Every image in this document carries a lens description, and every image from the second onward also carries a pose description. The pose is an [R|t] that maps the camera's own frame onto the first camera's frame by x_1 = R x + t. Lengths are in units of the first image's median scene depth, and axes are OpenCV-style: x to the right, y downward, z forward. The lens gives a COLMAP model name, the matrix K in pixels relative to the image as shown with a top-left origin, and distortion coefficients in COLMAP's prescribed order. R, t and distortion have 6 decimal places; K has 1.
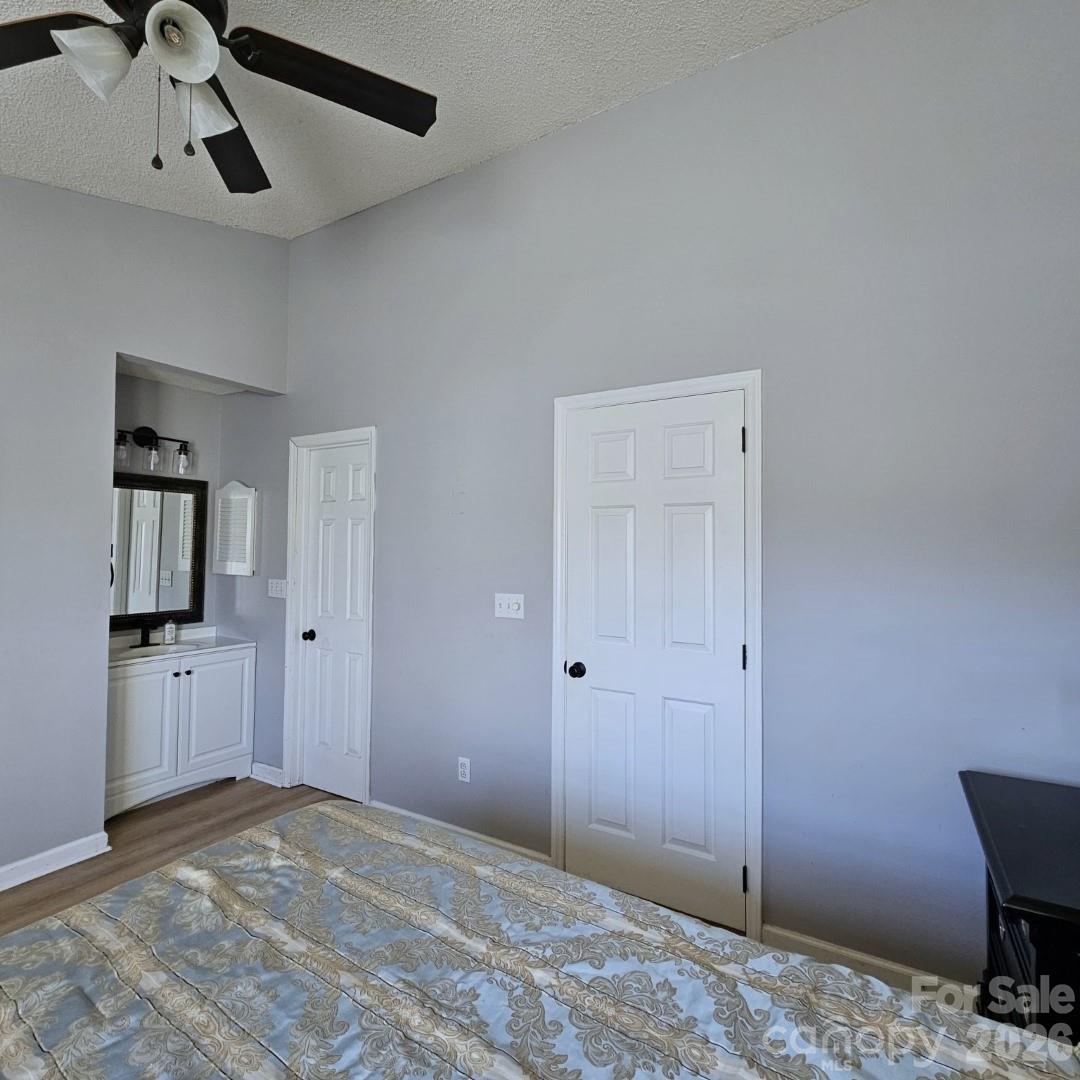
lens RADIAL K [[592.0, 0, 545.0], [0, 592.0, 519.0], [0, 0, 1]] dist [0.002132, -0.003703]
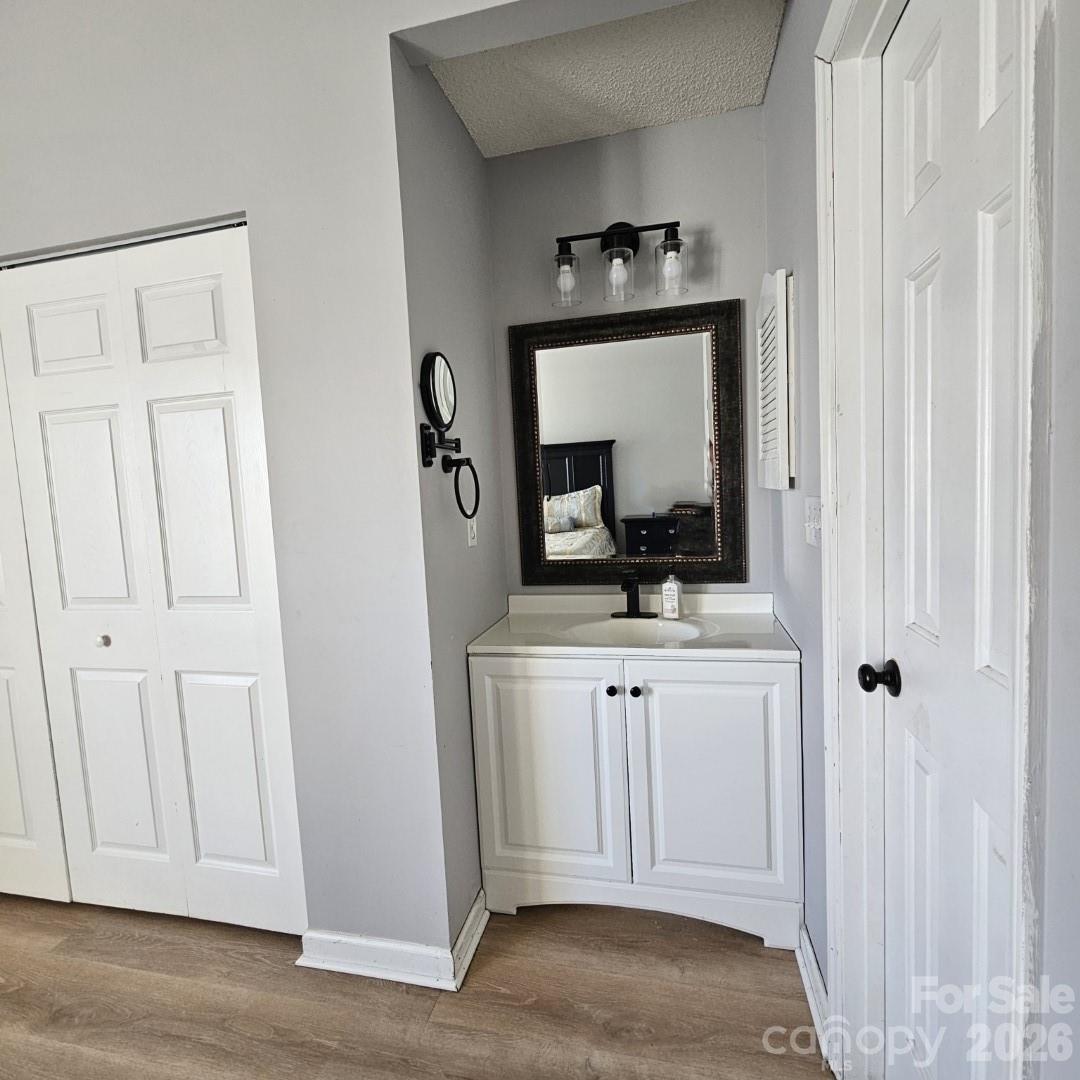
lens RADIAL K [[592.0, 0, 534.7], [0, 592.0, 535.8], [0, 0, 1]] dist [0.002132, -0.003703]
pose [[0.306388, 0.050782, -0.950551, -0.165971], [0.098018, 0.991585, 0.084568, 0.080038], [0.946847, -0.119082, 0.298832, 0.749119]]
